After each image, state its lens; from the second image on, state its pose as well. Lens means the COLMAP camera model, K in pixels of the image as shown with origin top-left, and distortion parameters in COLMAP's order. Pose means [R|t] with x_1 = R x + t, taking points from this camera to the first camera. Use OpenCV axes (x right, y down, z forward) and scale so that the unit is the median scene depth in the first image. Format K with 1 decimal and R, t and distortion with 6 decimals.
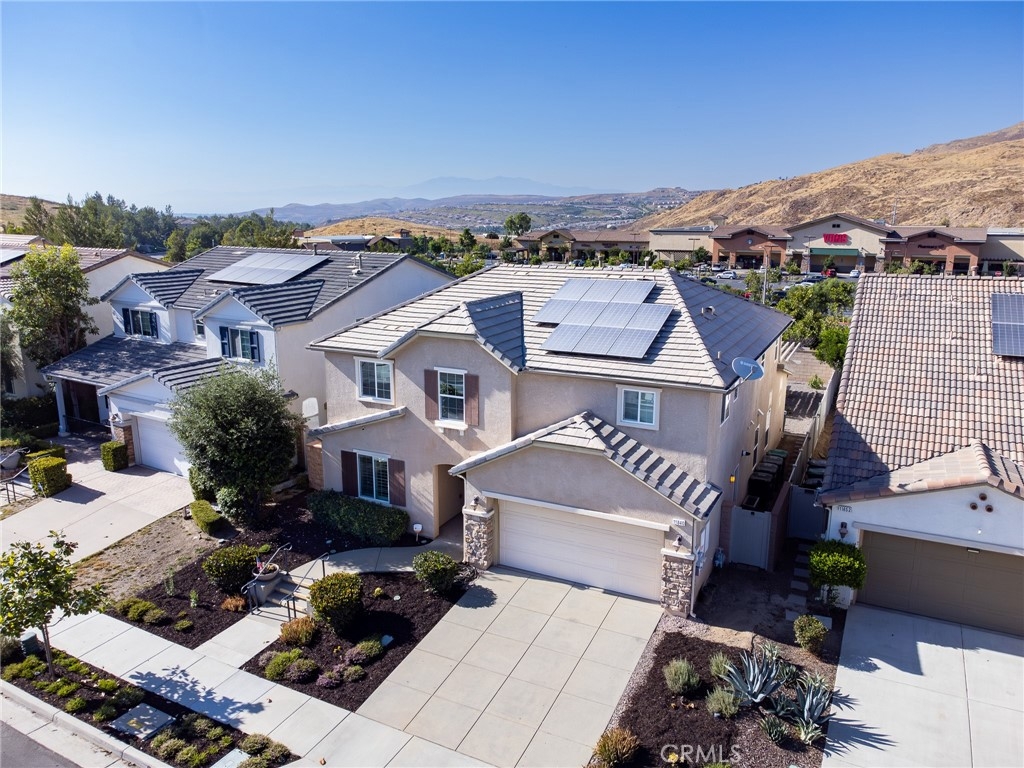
lens RADIAL K [[711.6, 0, 512.0], [0, 711.6, 384.0], [0, 0, 1]] dist [0.028700, 0.000001]
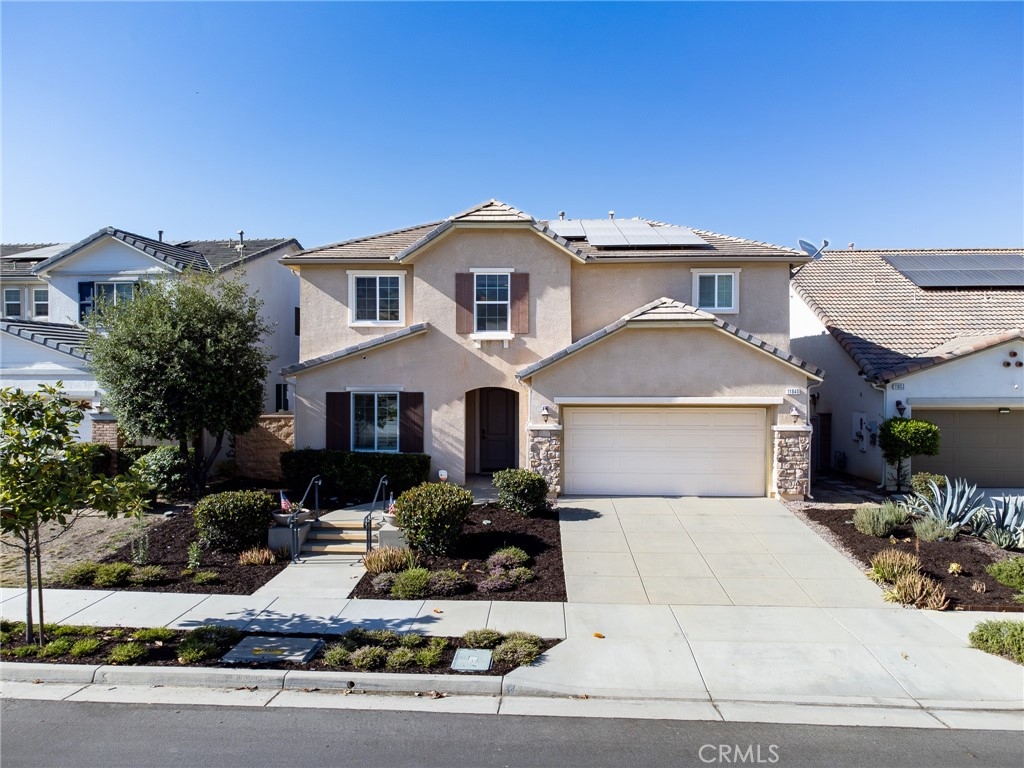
lens RADIAL K [[711.6, 0, 512.0], [0, 711.6, 384.0], [0, 0, 1]] dist [0.028700, 0.000001]
pose [[0.919752, -0.012349, 0.392307, -0.401473], [0.086732, 0.981191, -0.172456, 0.264522], [-0.382798, 0.192642, 0.903523, 0.241679]]
